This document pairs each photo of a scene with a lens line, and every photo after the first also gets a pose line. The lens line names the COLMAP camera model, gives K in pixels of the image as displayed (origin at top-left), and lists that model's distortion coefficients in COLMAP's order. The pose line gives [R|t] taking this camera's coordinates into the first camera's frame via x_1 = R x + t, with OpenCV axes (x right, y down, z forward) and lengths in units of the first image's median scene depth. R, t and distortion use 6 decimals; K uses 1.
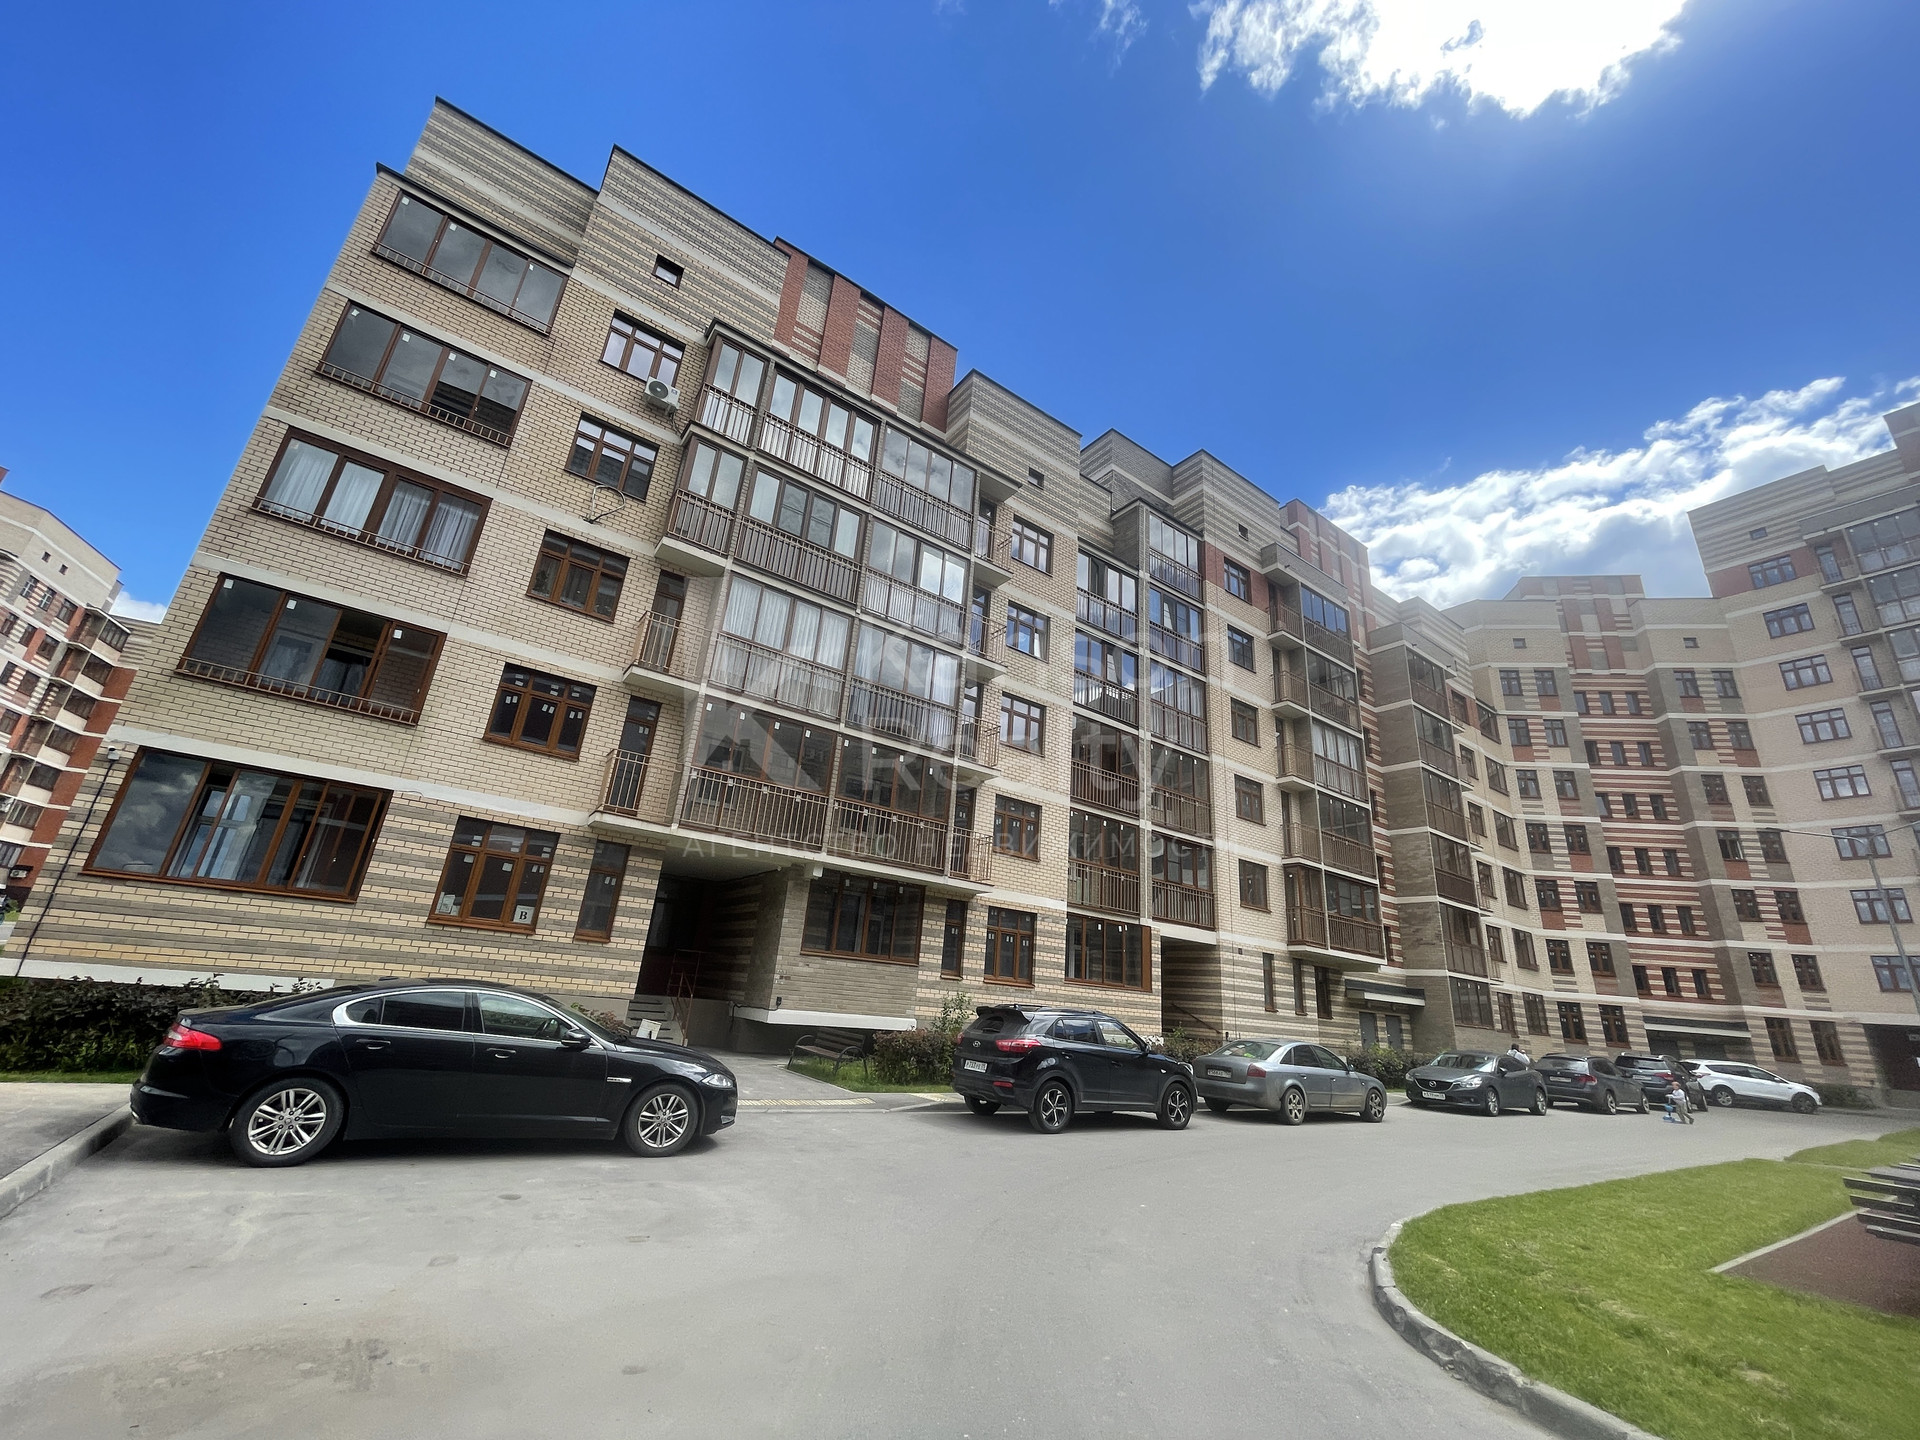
lens RADIAL K [[780.7, 0, 963.6], [0, 780.7, 723.1], [0, 0, 1]] dist [-0.001757, 0.000821]
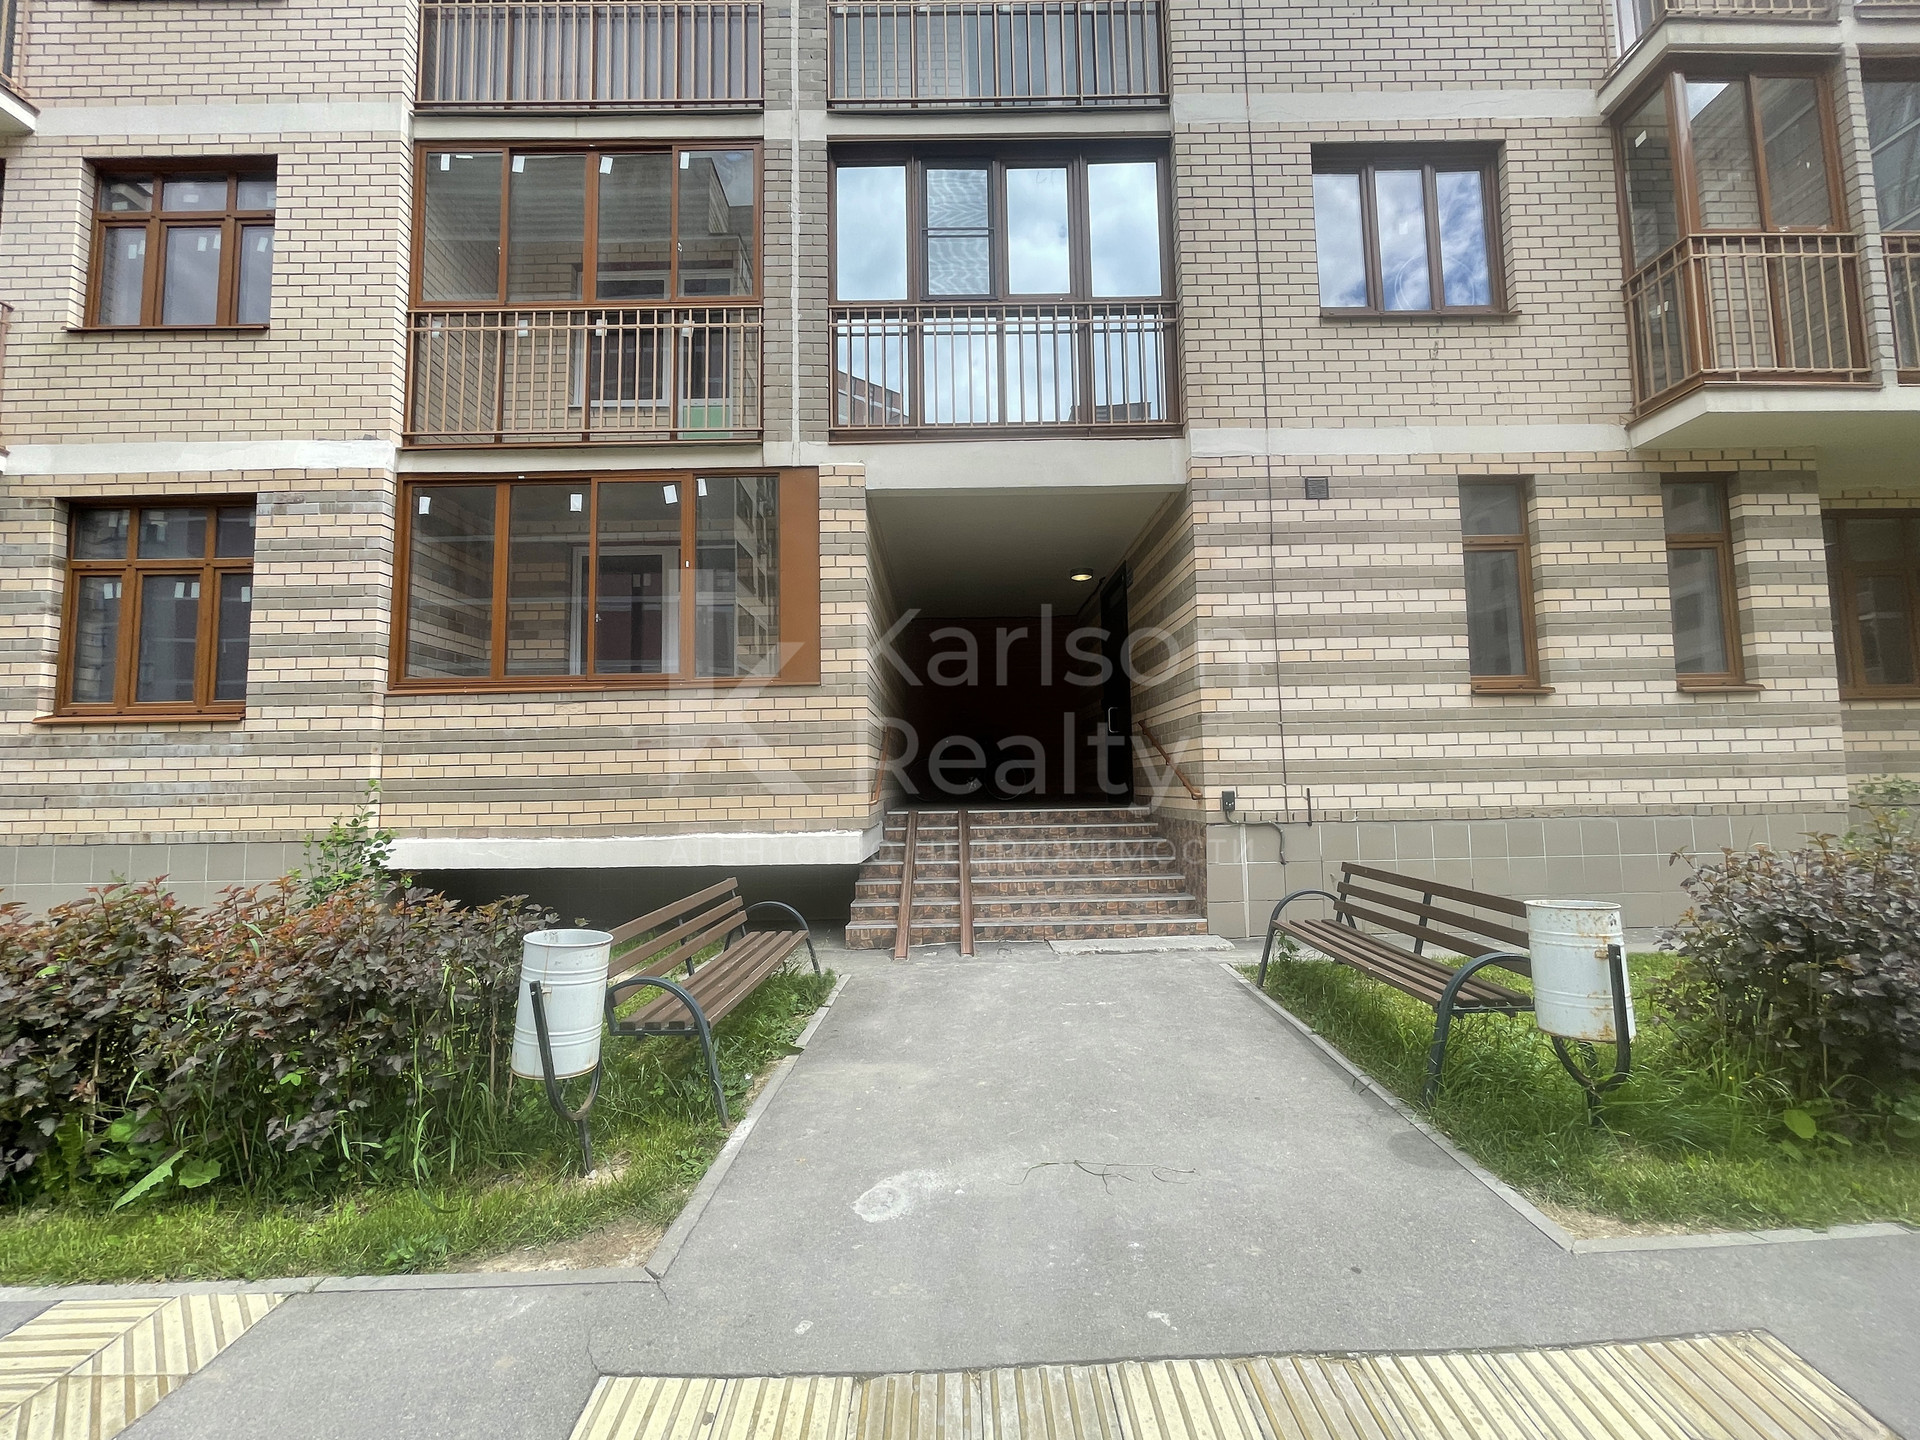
lens RADIAL K [[780.7, 0, 971.0], [0, 780.7, 721.9], [0, 0, 1]] dist [-0.001757, 0.000821]
pose [[0.812085, -0.138942, -0.566757, 0.391969], [0.273456, 0.948606, 0.159273, 0.289692], [0.515500, -0.284326, 0.808343, 0.705579]]
